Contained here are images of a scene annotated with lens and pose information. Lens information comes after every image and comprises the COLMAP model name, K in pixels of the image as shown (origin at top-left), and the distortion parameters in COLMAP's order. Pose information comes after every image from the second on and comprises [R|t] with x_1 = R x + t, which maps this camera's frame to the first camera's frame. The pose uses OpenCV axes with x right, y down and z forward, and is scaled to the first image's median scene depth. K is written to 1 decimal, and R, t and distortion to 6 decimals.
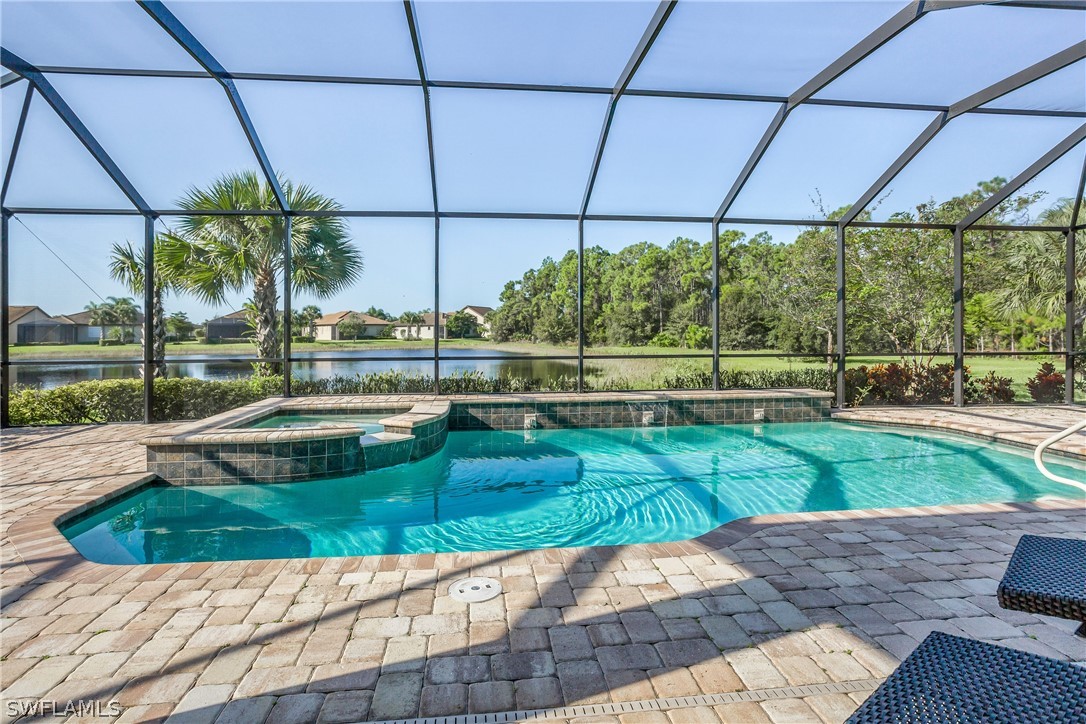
lens RADIAL K [[548.0, 0, 540.9], [0, 548.0, 359.5], [0, 0, 1]] dist [-0.060000, 0.035752]
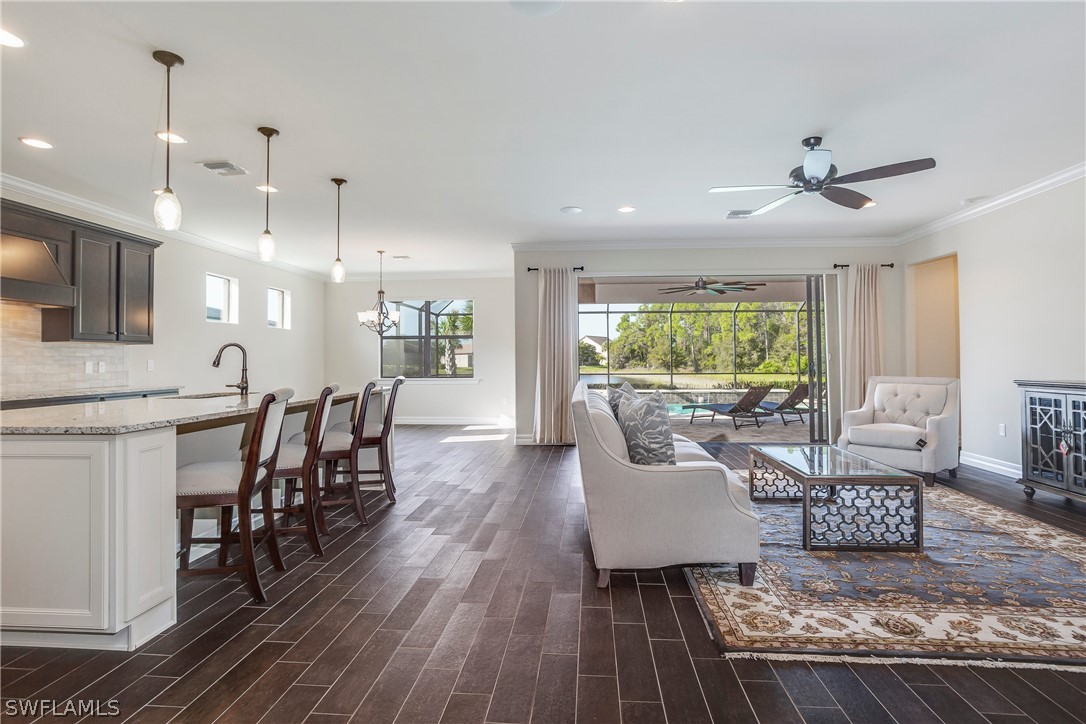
lens RADIAL K [[559.2, 0, 542.0], [0, 559.2, 349.7], [0, 0, 1]] dist [-0.047476, 0.024116]
pose [[0.980002, -0.005032, -0.198924, 0.000763], [-0.008349, 0.997760, -0.066373, 0.006313], [0.198813, 0.066707, 0.977765, -0.160349]]
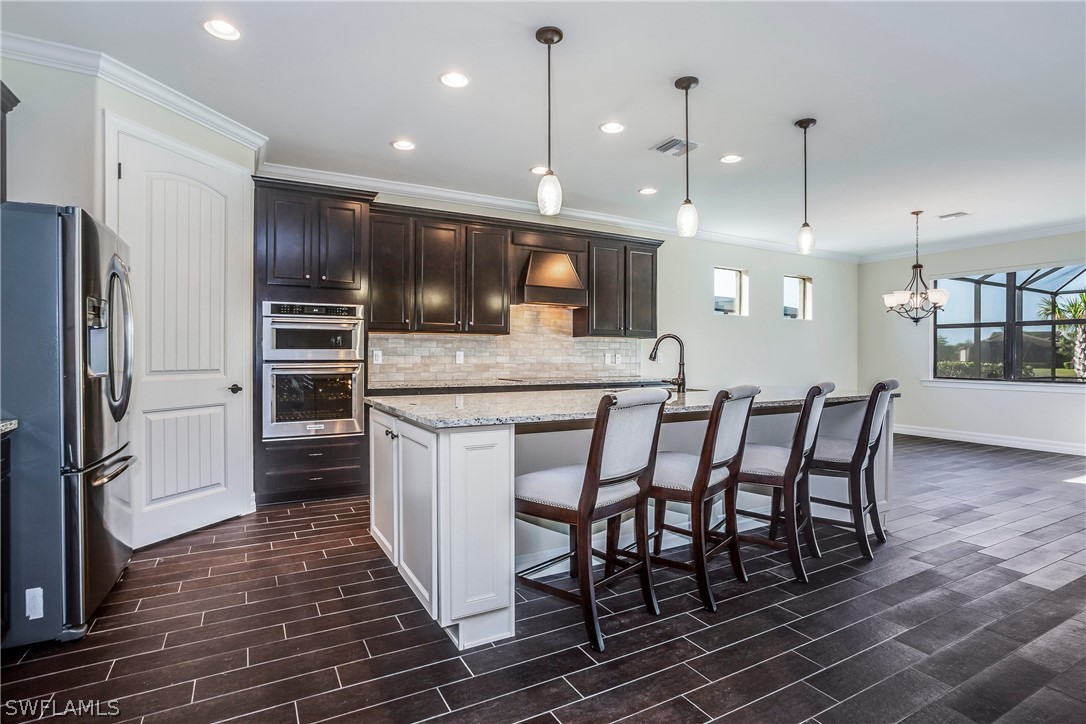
lens RADIAL K [[548.0, 0, 540.9], [0, 548.0, 359.5], [0, 0, 1]] dist [-0.060000, 0.035752]
pose [[0.382654, 0.015223, -0.923766, 0.000733], [-0.053390, 0.998558, -0.005660, 0.005309], [0.922348, 0.051486, 0.382915, -0.140369]]
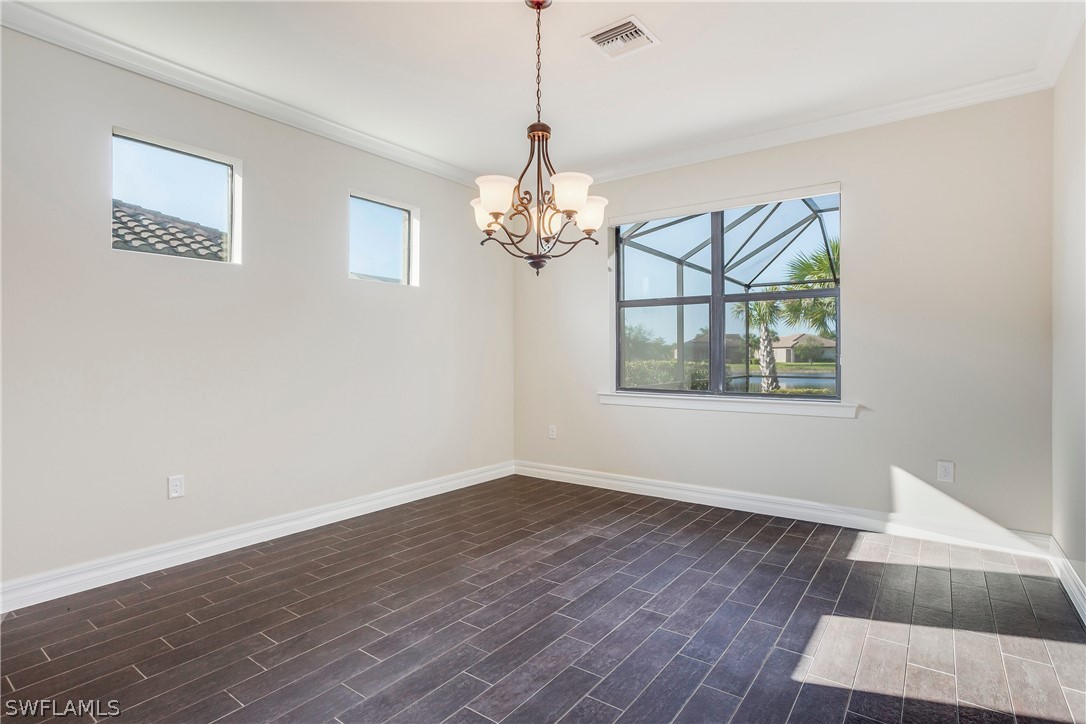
lens RADIAL K [[548.0, 0, 540.9], [0, 548.0, 359.5], [0, 0, 1]] dist [-0.060000, 0.035752]
pose [[0.728676, 0.008888, -0.684801, -0.032501], [-0.036222, 0.999016, -0.025577, 0.002336], [0.683900, 0.043442, 0.728281, -0.075639]]
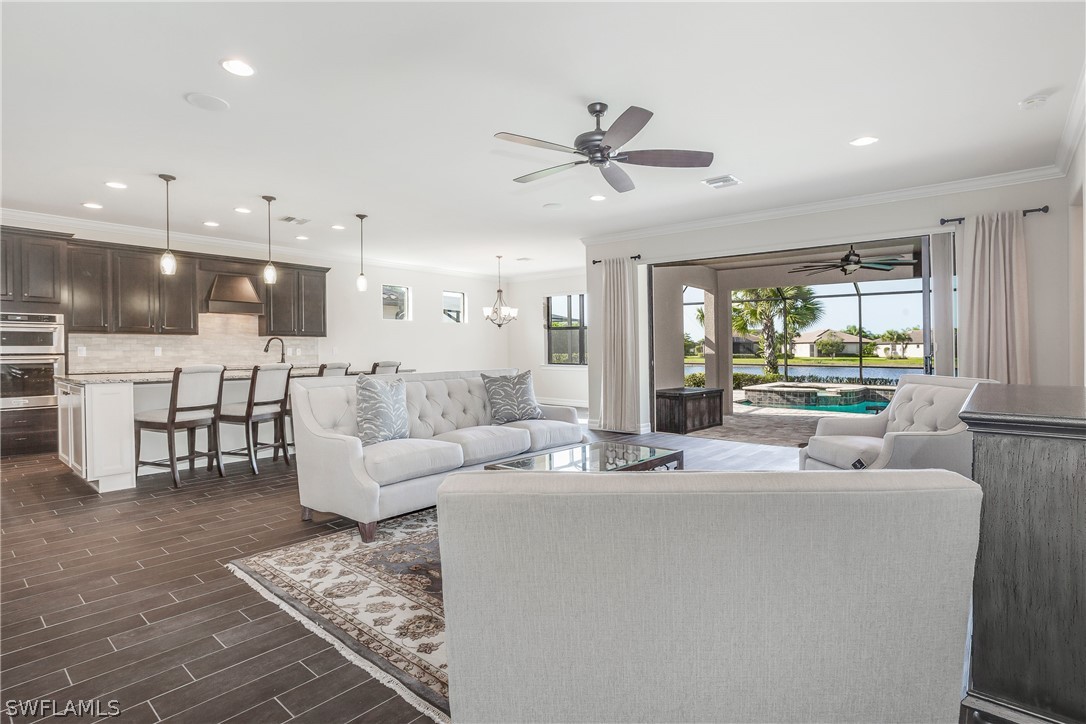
lens RADIAL K [[548.0, 0, 540.9], [0, 548.0, 359.5], [0, 0, 1]] dist [-0.060000, 0.035752]
pose [[0.675825, 0.017876, -0.736845, 0.053358], [-0.040432, 0.999100, -0.012846, 0.005069], [0.735952, 0.038474, 0.675939, -0.136629]]
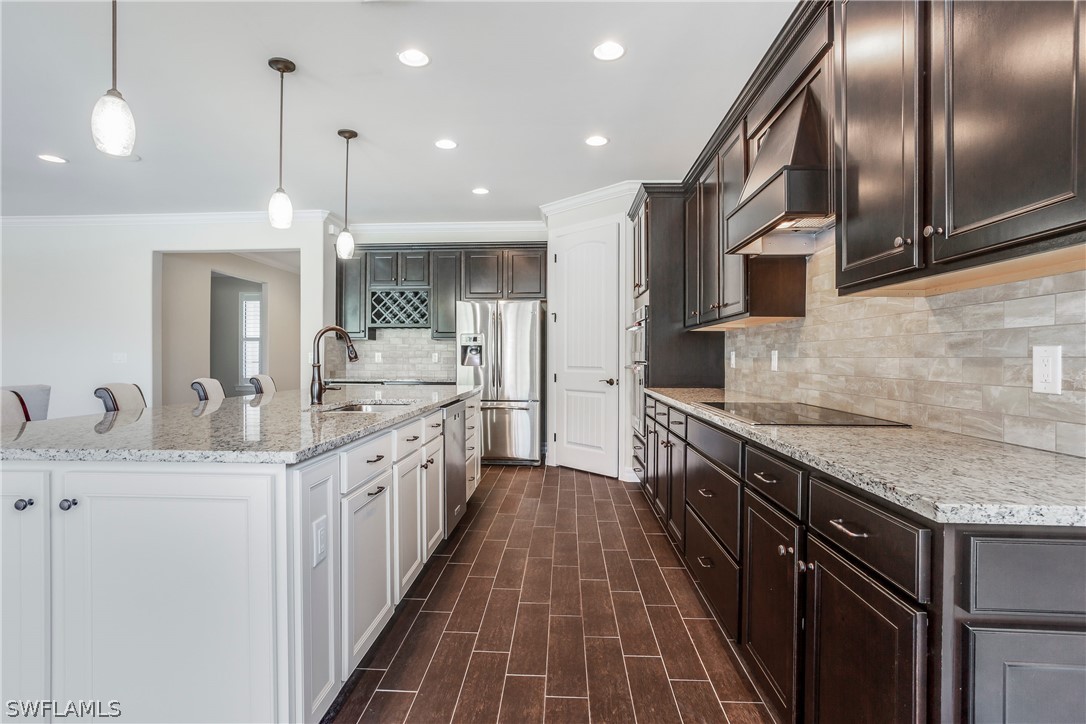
lens RADIAL K [[548.0, 0, 540.9], [0, 548.0, 359.5], [0, 0, 1]] dist [-0.060000, 0.035752]
pose [[-0.988627, -0.002115, 0.150376, -0.065949], [0.005817, 0.998615, 0.052293, 0.002507], [-0.150278, 0.052573, -0.987245, -0.070498]]
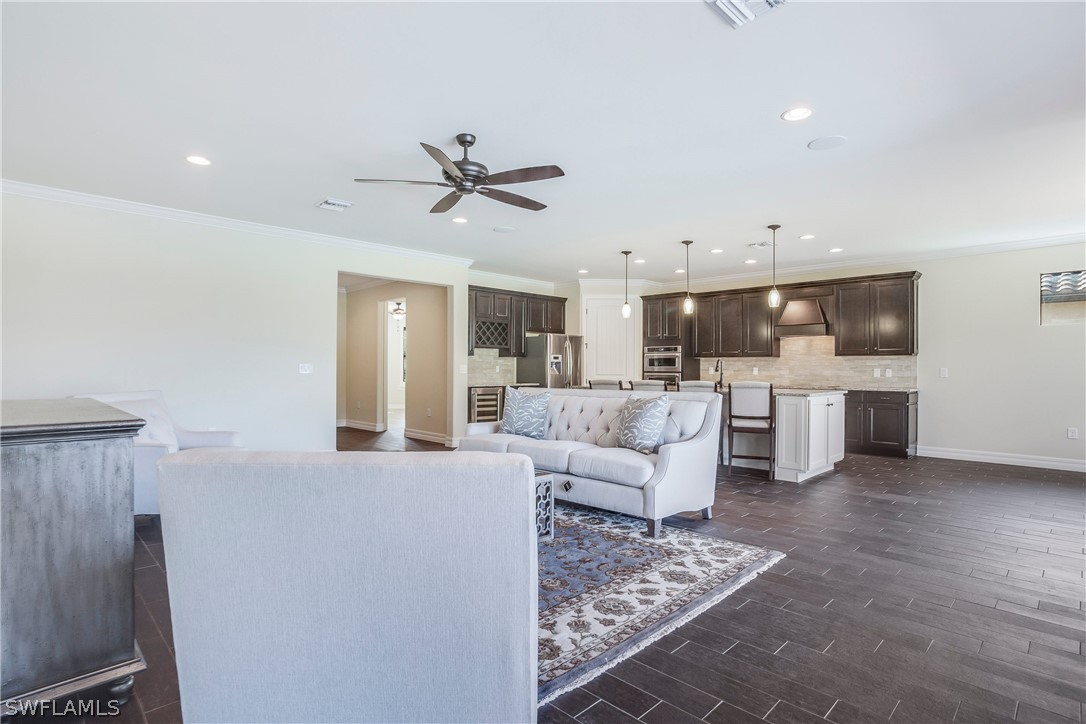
lens RADIAL K [[548.0, 0, 540.9], [0, 548.0, 359.5], [0, 0, 1]] dist [-0.060000, 0.035752]
pose [[-0.784759, -0.013487, -0.619654, 0.046636], [-0.035440, 0.999104, 0.023138, 0.001081], [0.618787, 0.040118, -0.784534, -0.047531]]
